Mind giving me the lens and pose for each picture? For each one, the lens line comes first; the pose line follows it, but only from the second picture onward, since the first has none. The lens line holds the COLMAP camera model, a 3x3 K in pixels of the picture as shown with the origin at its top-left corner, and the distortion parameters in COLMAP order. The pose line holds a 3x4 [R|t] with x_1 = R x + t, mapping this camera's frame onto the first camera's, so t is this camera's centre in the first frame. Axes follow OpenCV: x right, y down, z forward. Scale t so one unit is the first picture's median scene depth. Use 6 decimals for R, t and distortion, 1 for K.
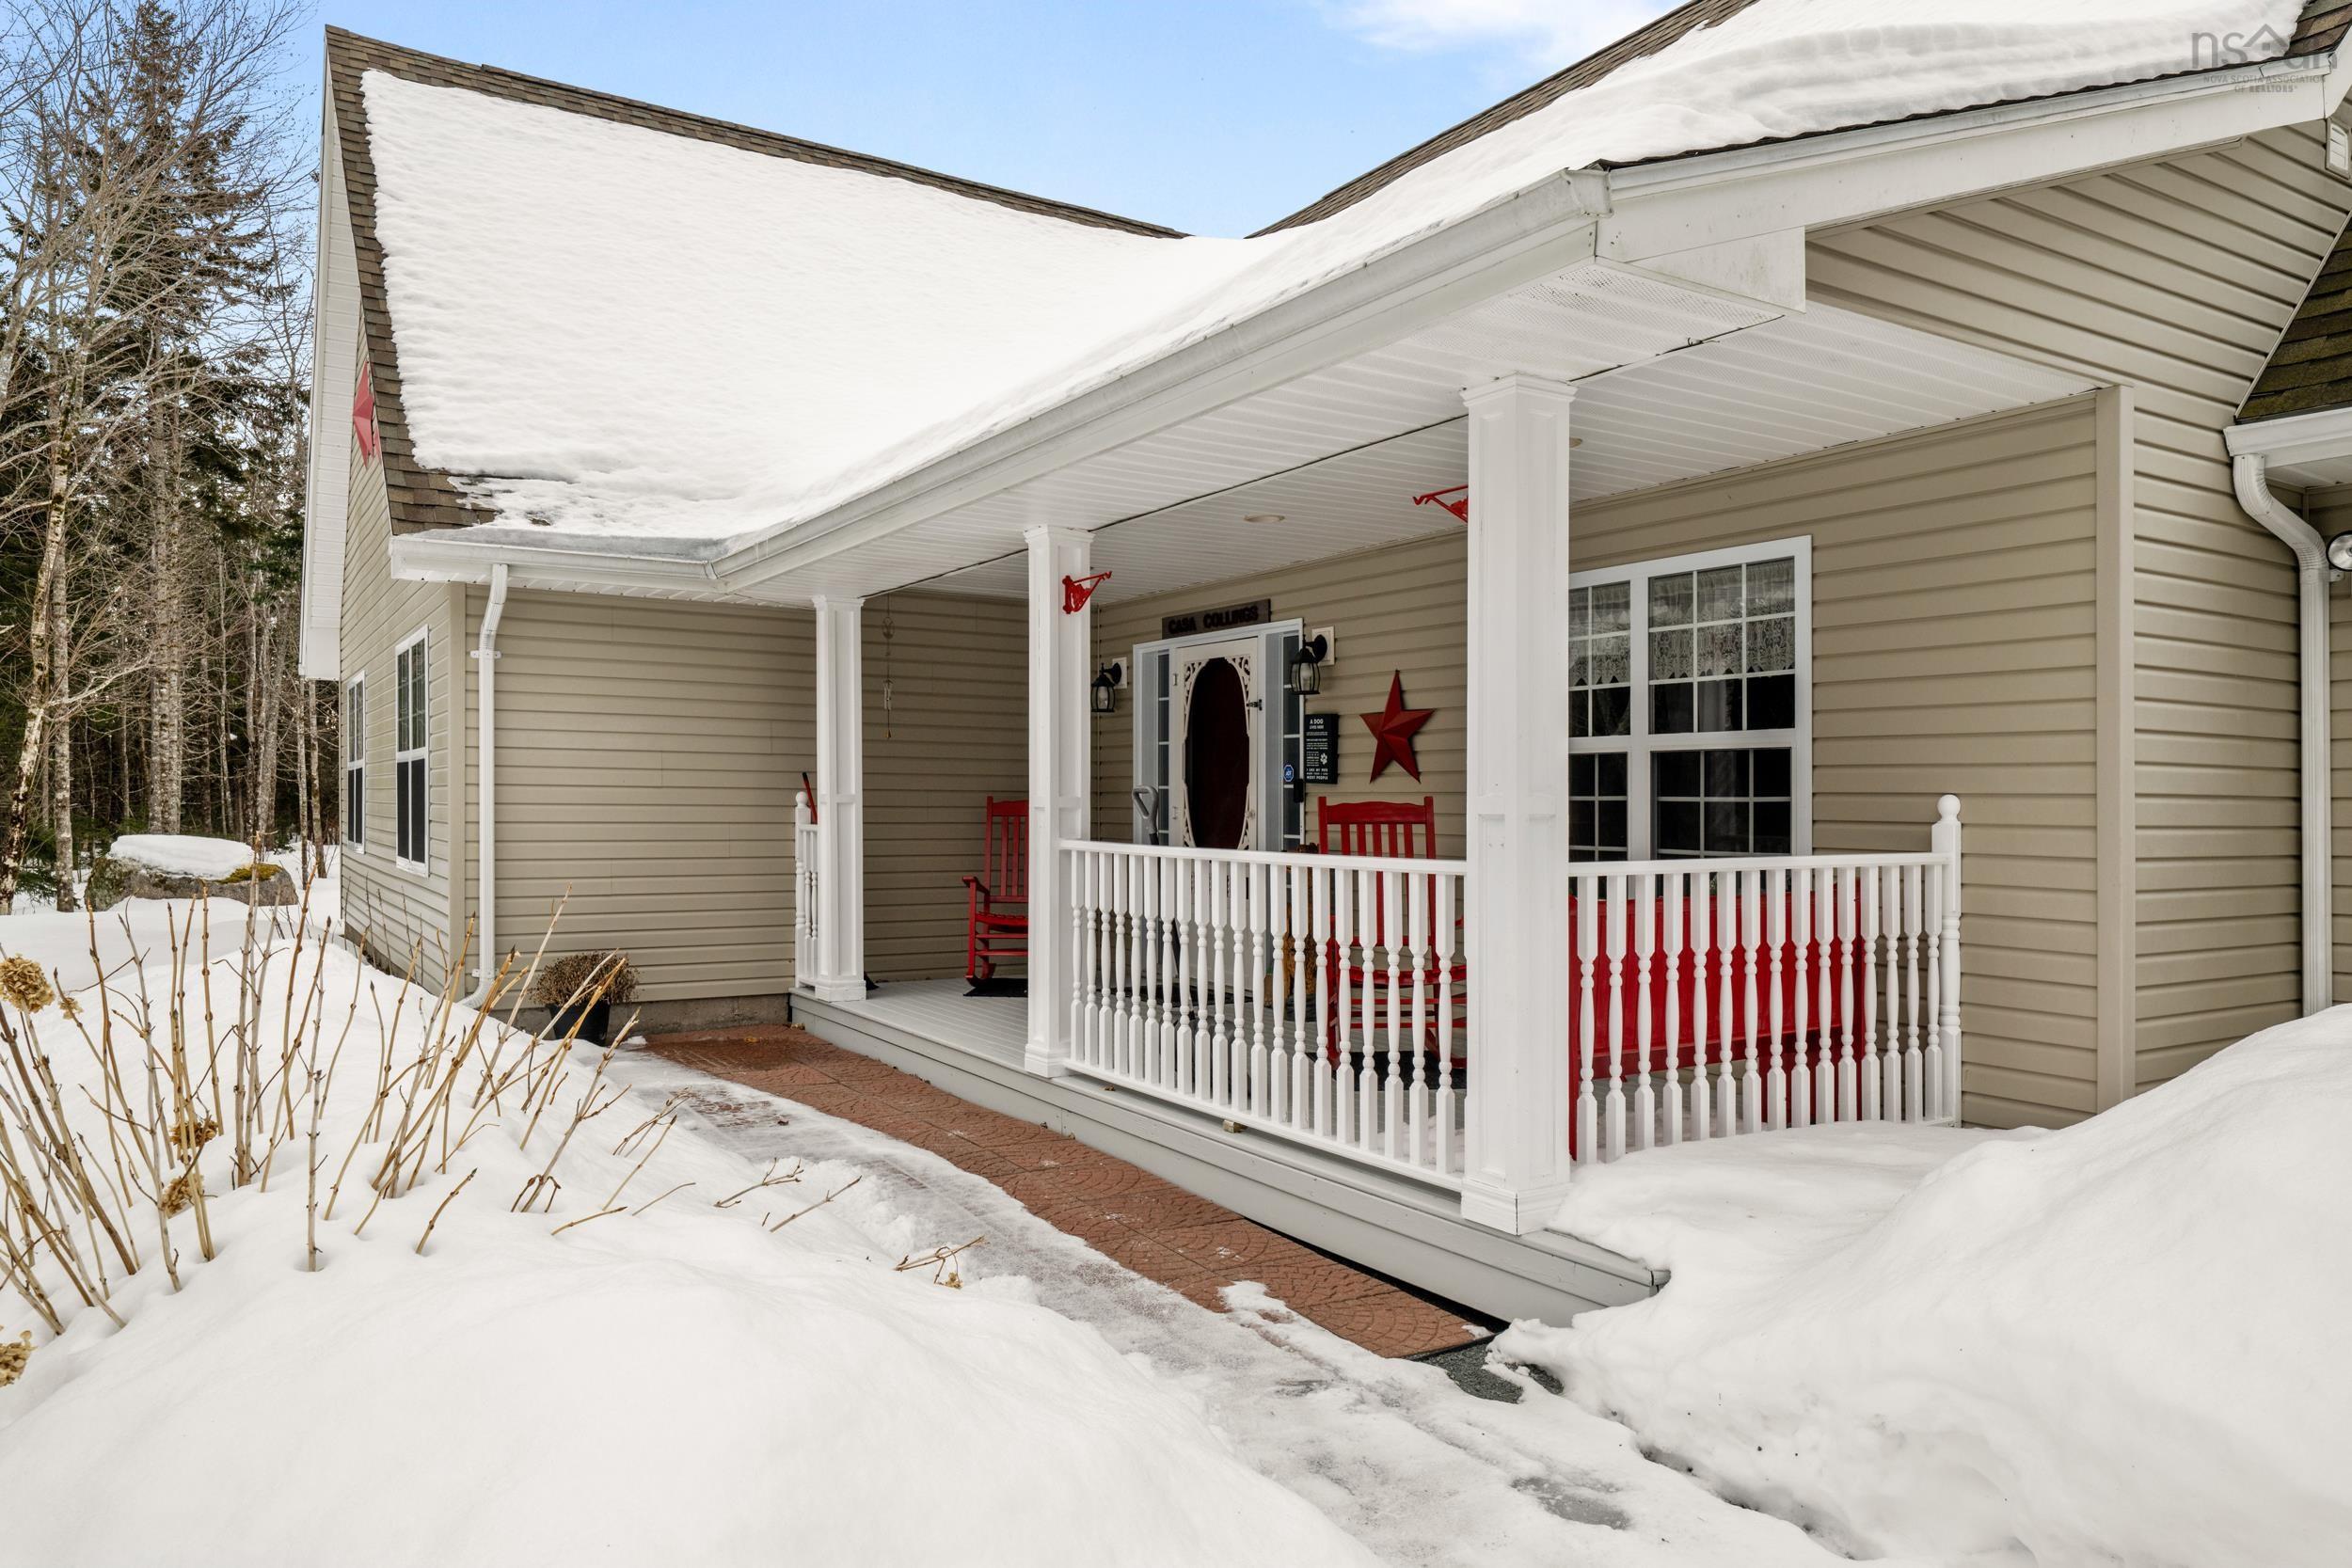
lens RADIAL K [[1579.2, 0, 1176.0], [0, 1579.2, 784.0], [0, 0, 1]] dist [-0.001073, -0.000338]
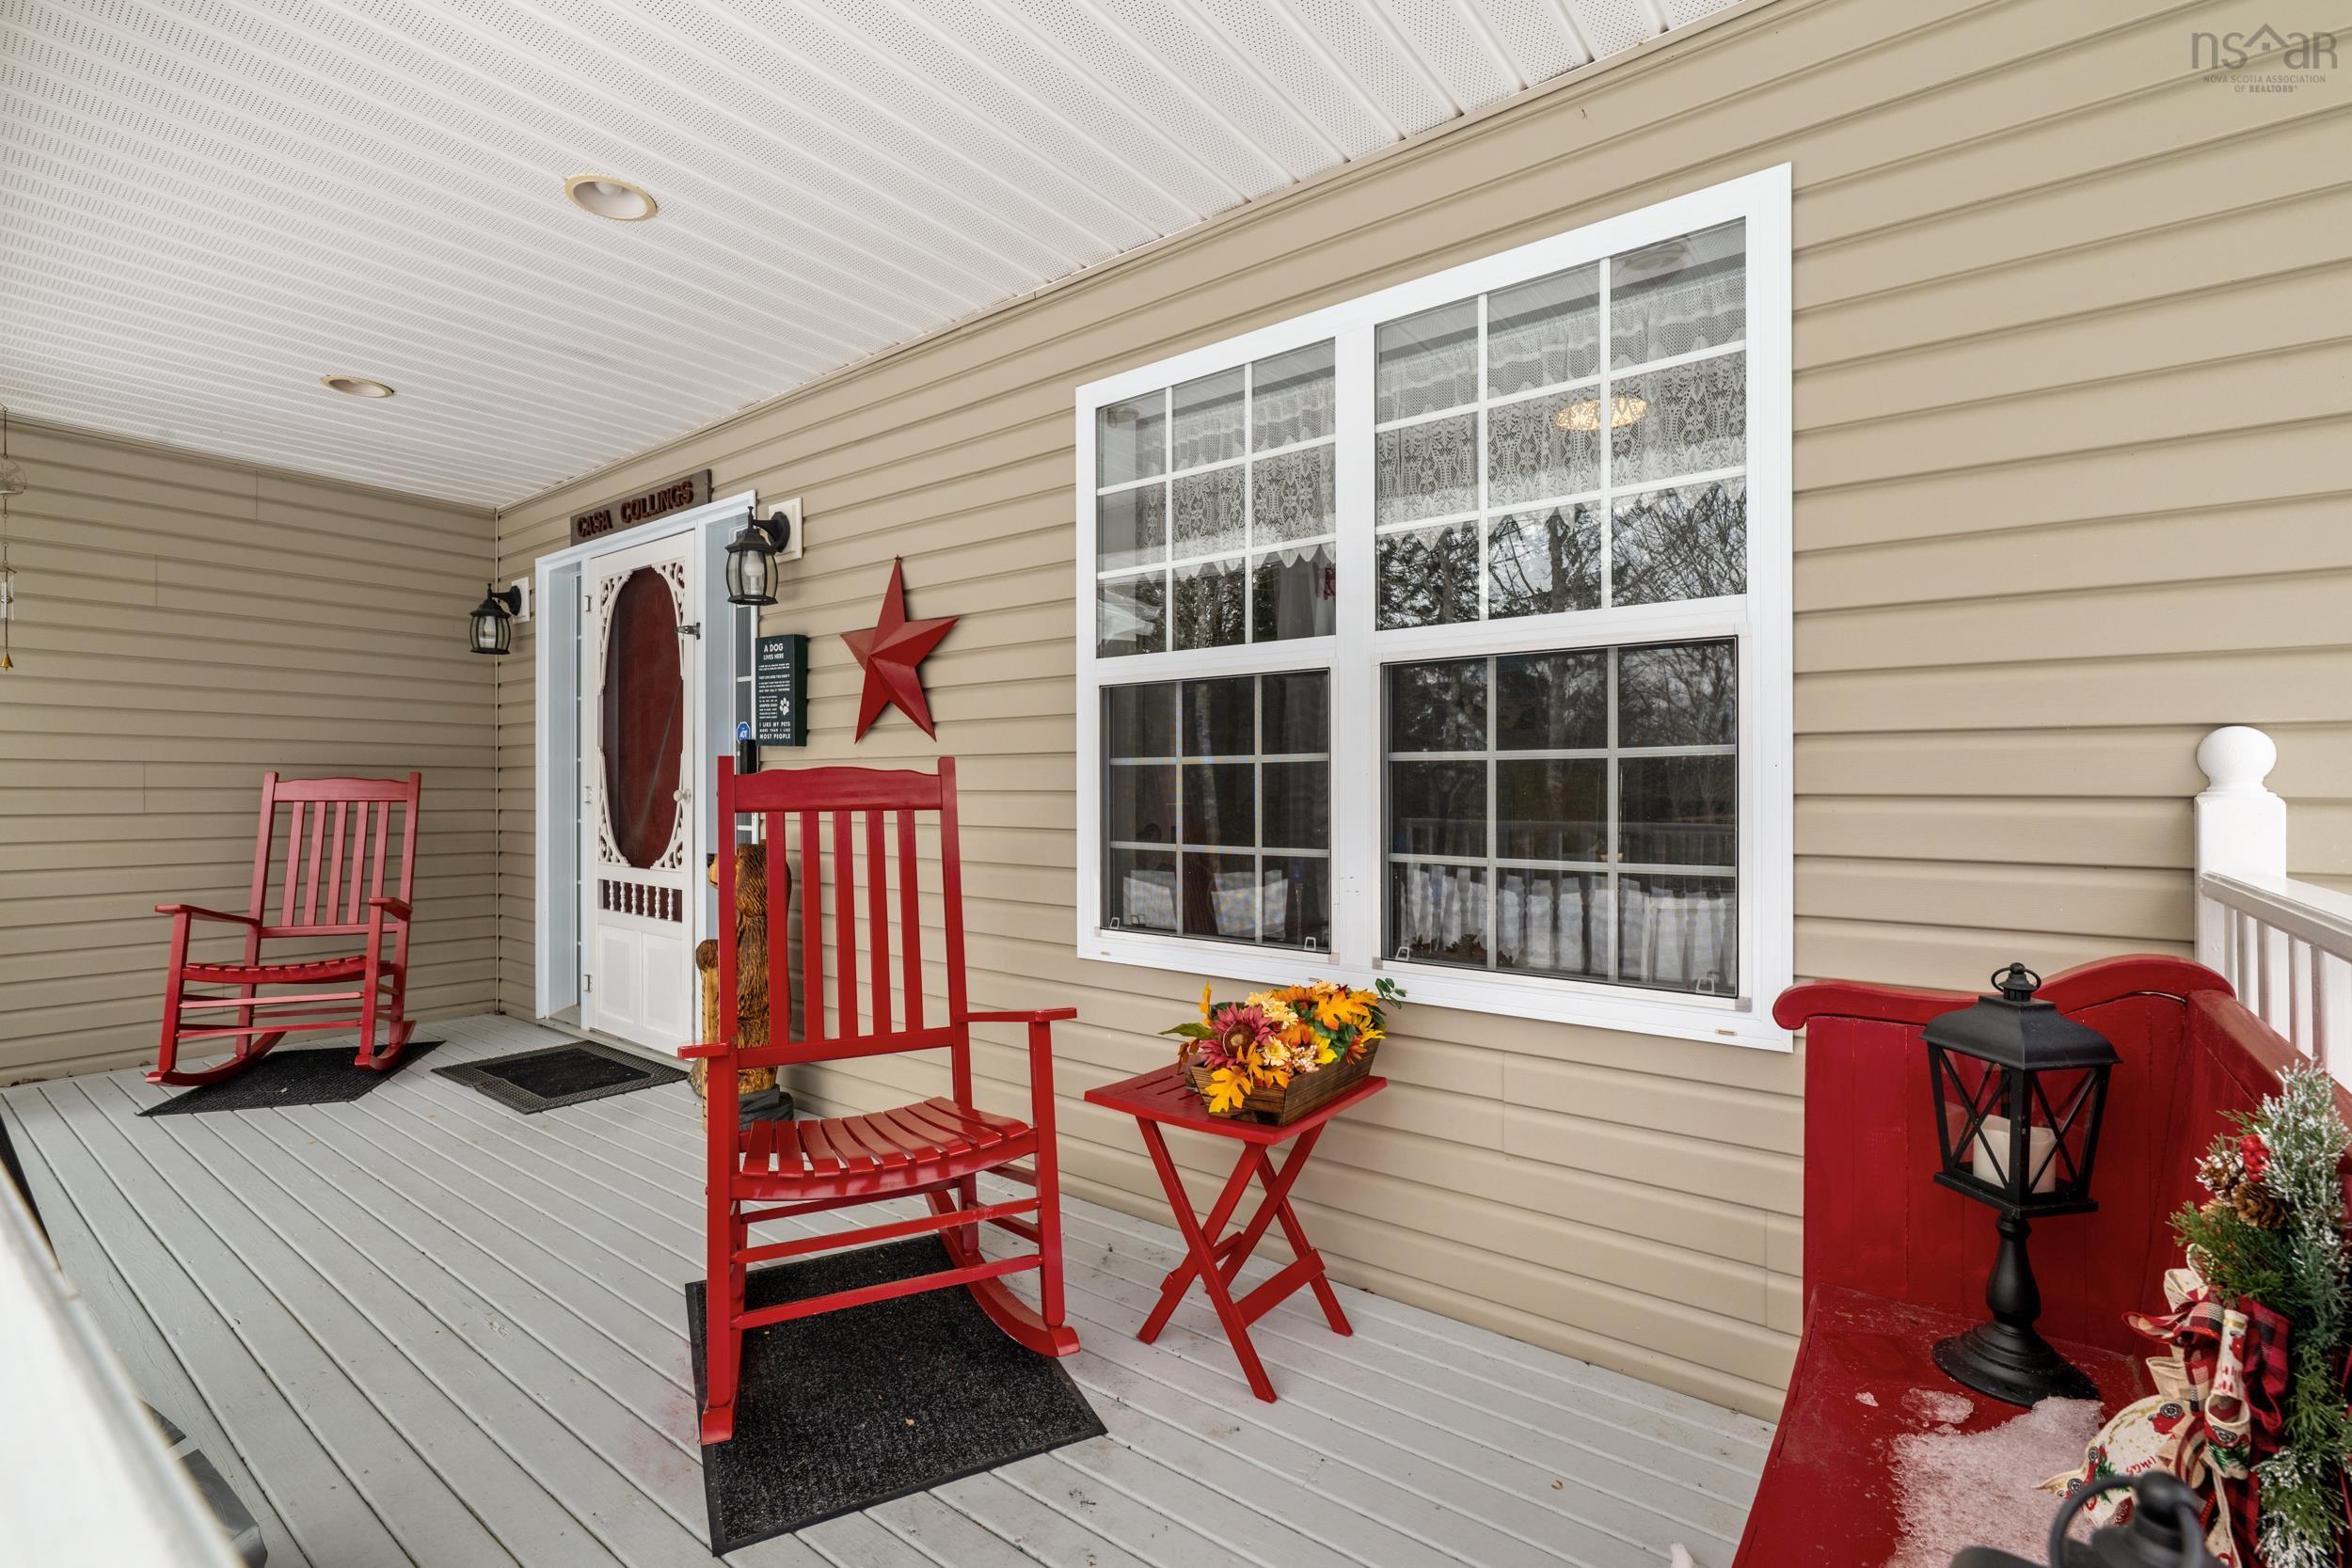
lens RADIAL K [[1032.1, 0, 1176.0], [0, 1032.1, 784.0], [0, 0, 1]] dist [-0.000207, -0.000069]
pose [[0.935955, 0.000031, 0.352119, 0.096870], [-0.001245, 0.999994, 0.003223, 0.013959], [-0.352116, -0.003455, 0.935950, 0.569659]]
